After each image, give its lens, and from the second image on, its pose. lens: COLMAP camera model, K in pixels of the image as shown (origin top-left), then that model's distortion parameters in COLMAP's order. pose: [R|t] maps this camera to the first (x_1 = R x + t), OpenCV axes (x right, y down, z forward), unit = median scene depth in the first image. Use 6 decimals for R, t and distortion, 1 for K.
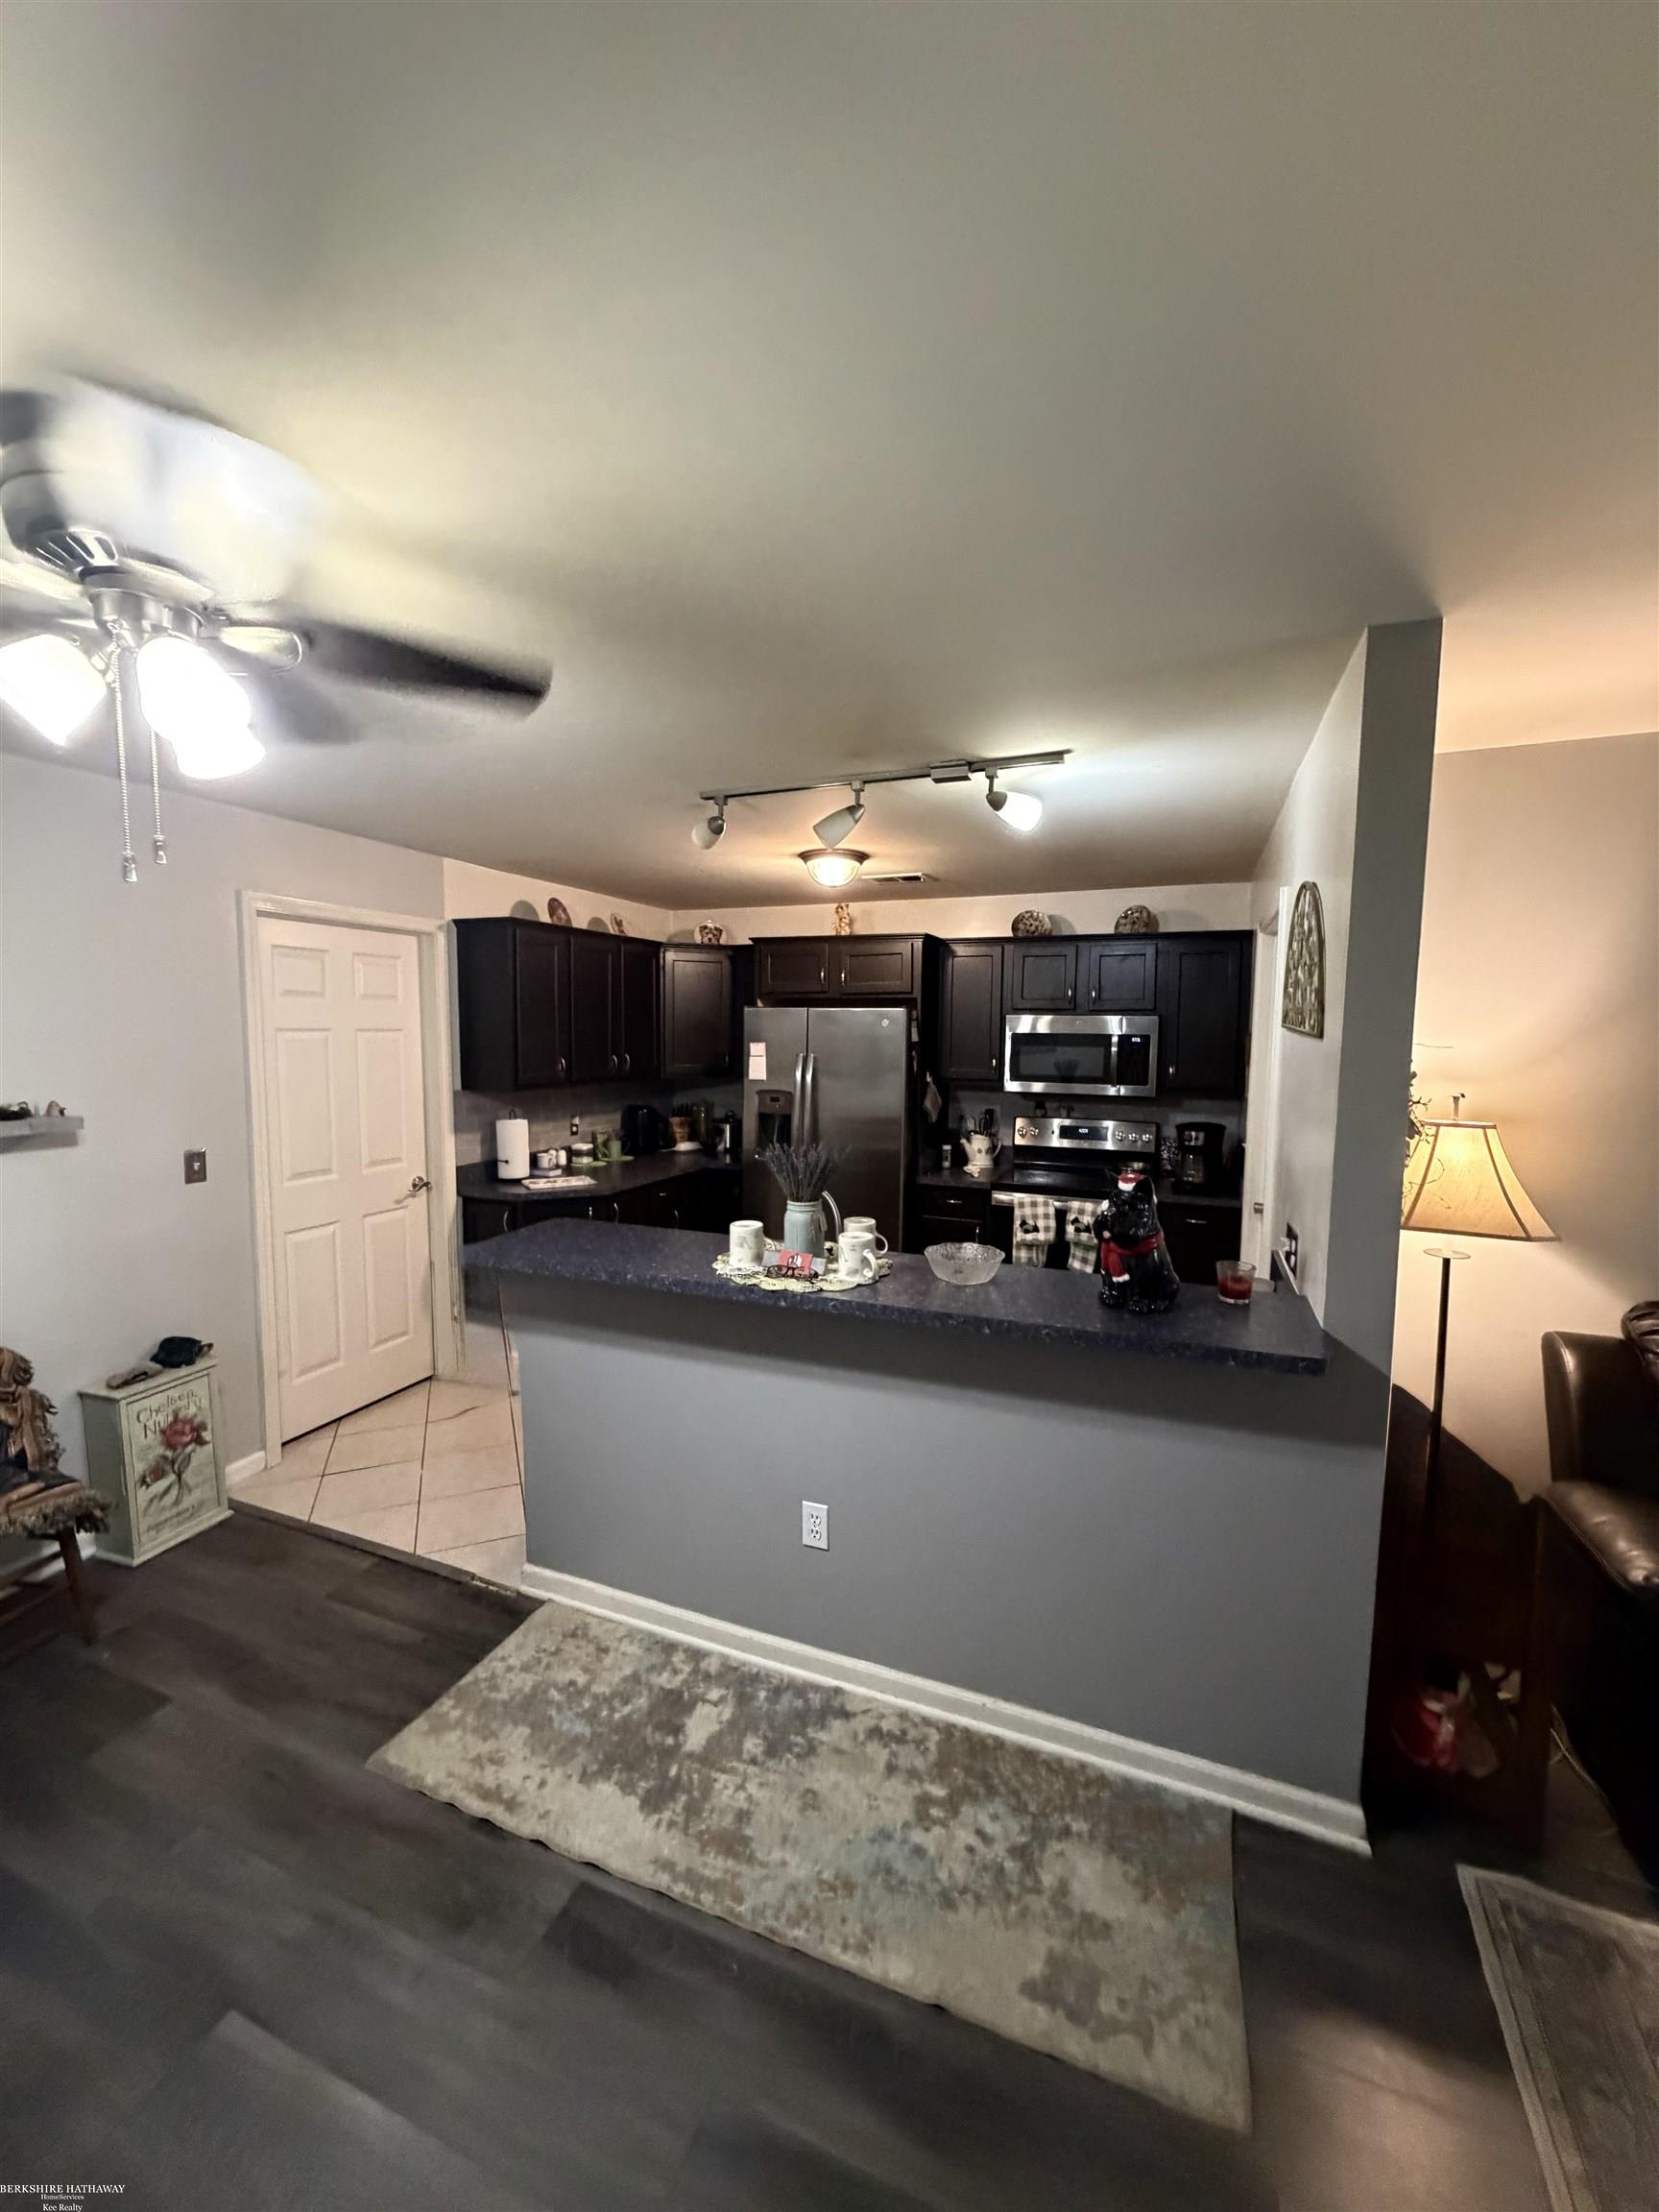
lens RADIAL K [[879.9, 0, 829.2], [0, 879.9, 1099.6], [0, 0, 1]] dist [0.001534, 0.000116]
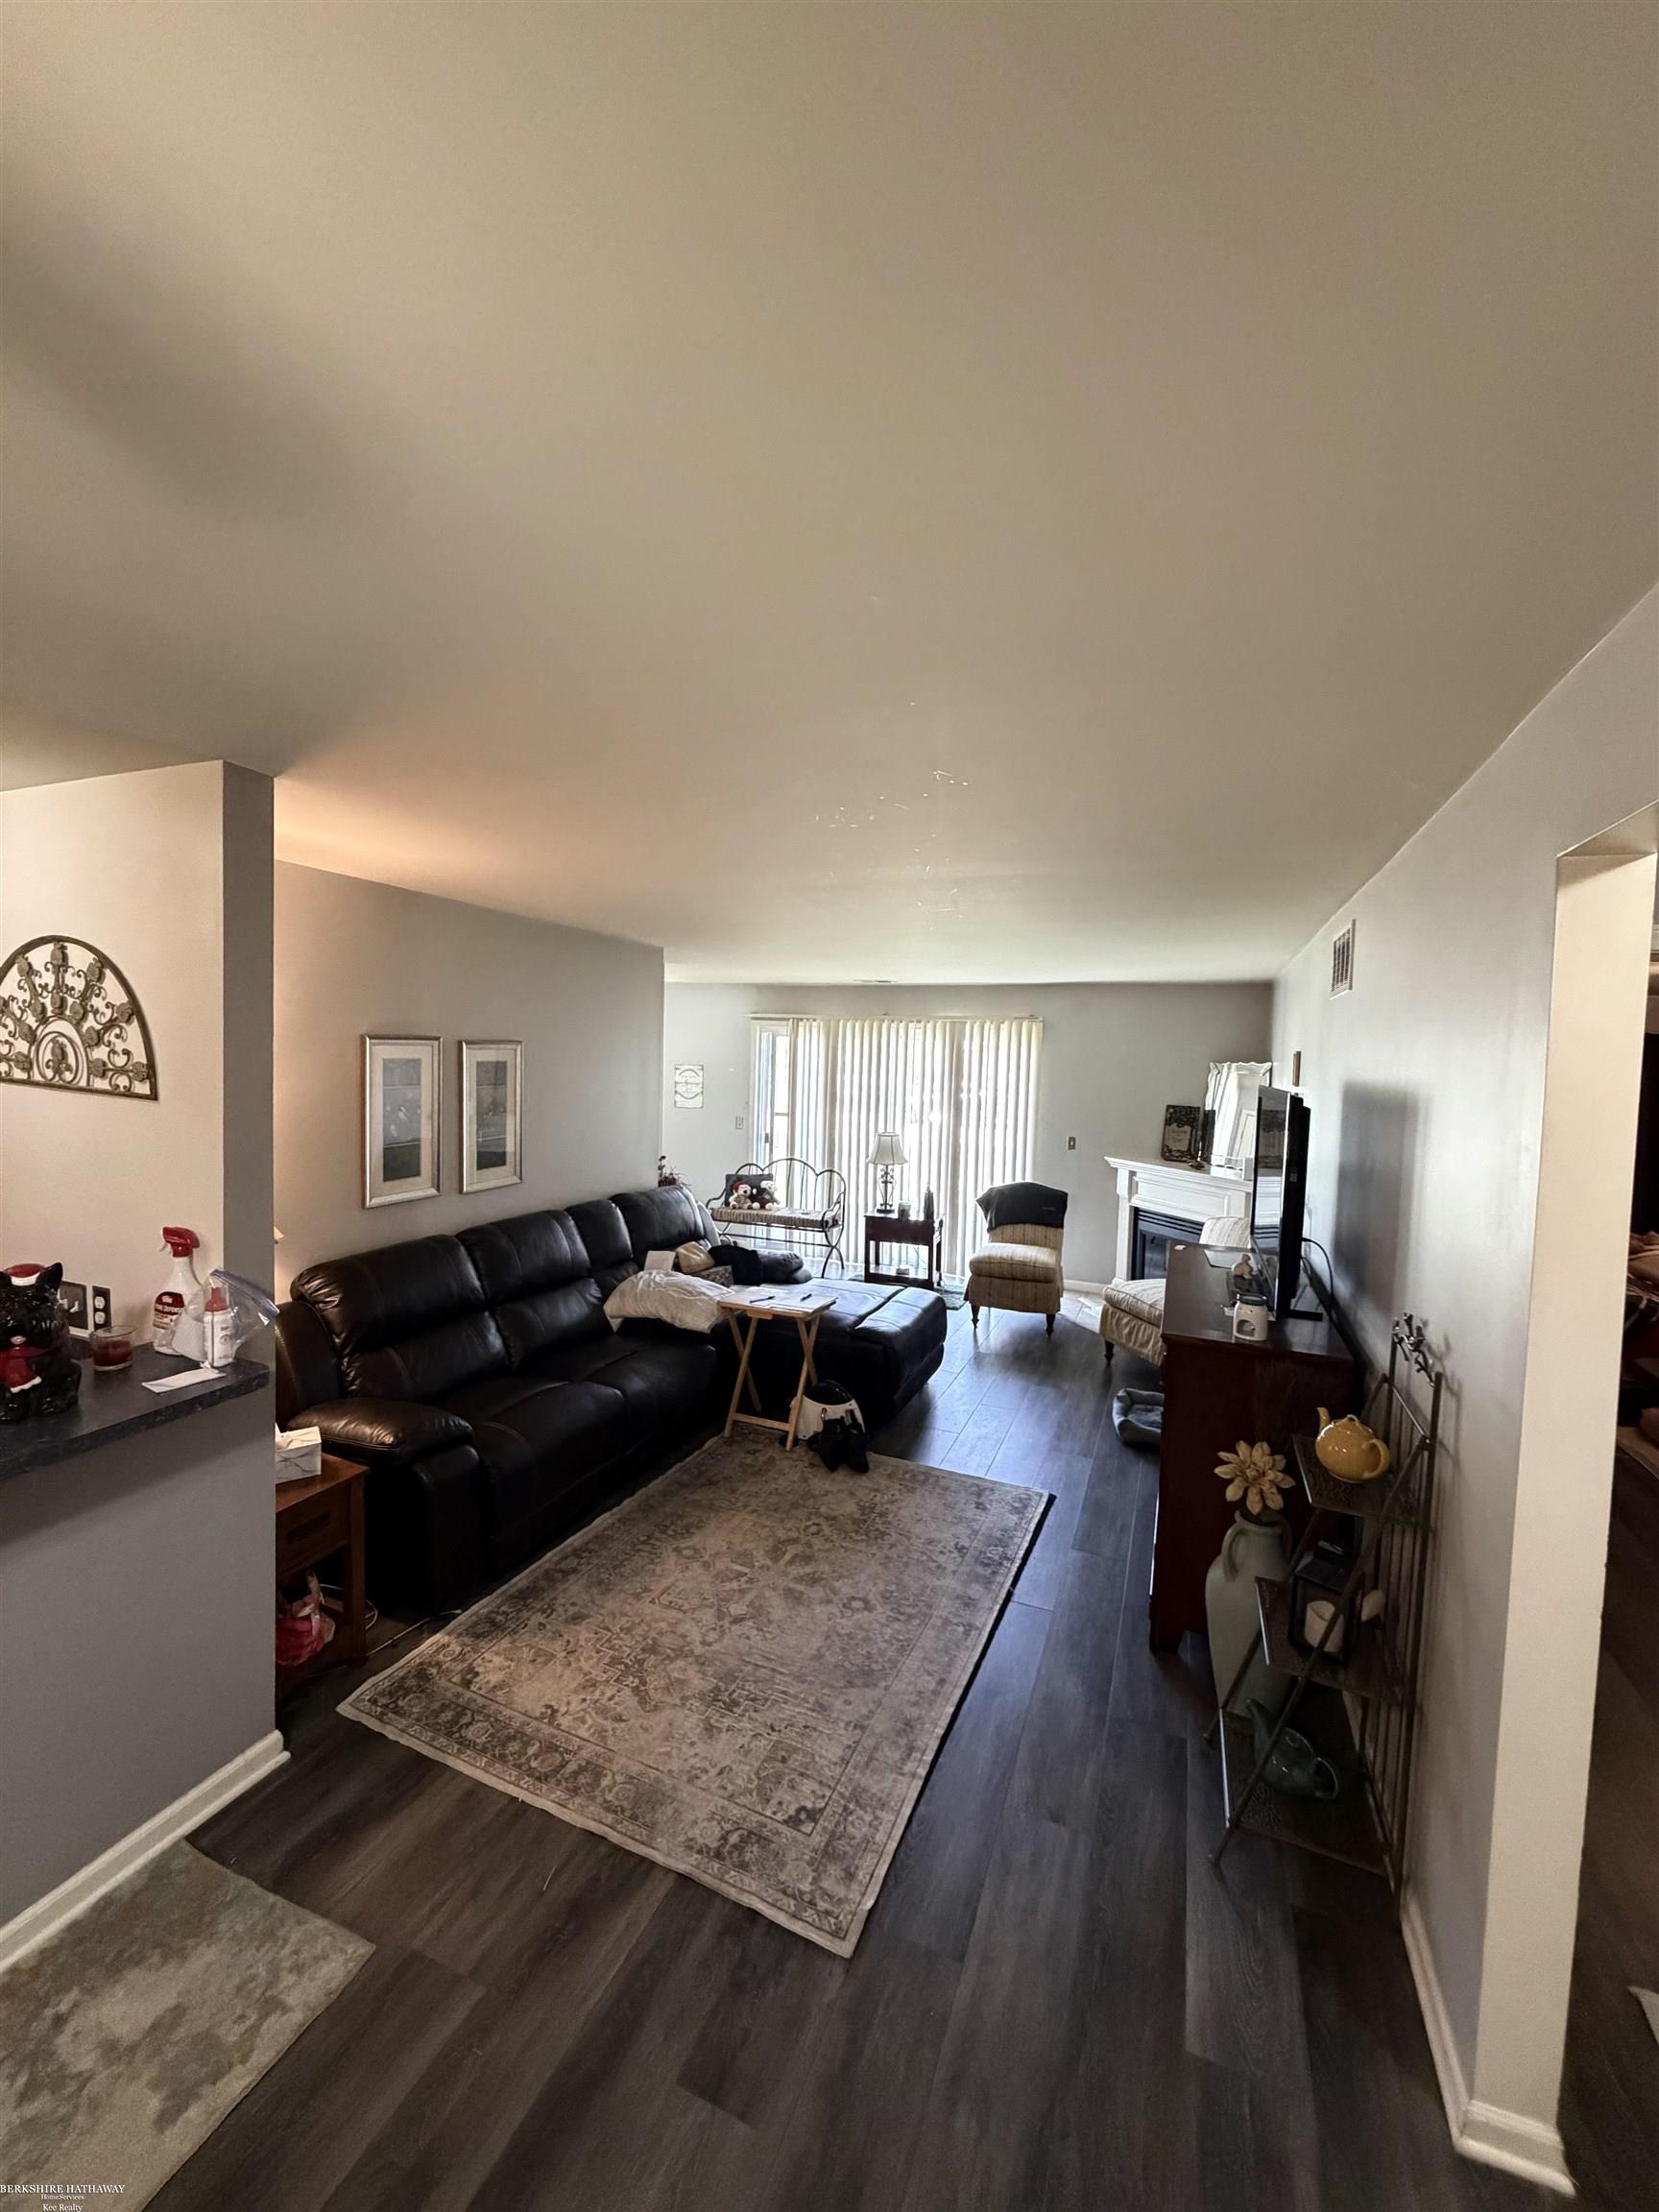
lens RADIAL K [[875.9, 0, 830.5], [0, 875.9, 1099.5], [0, 0, 1]] dist [0.001569, -0.000024]
pose [[0.004597, -0.056742, 0.998378, -0.341135], [0.053488, 0.996974, 0.056416, -0.057751], [-0.998558, 0.053142, 0.007618, 0.109611]]
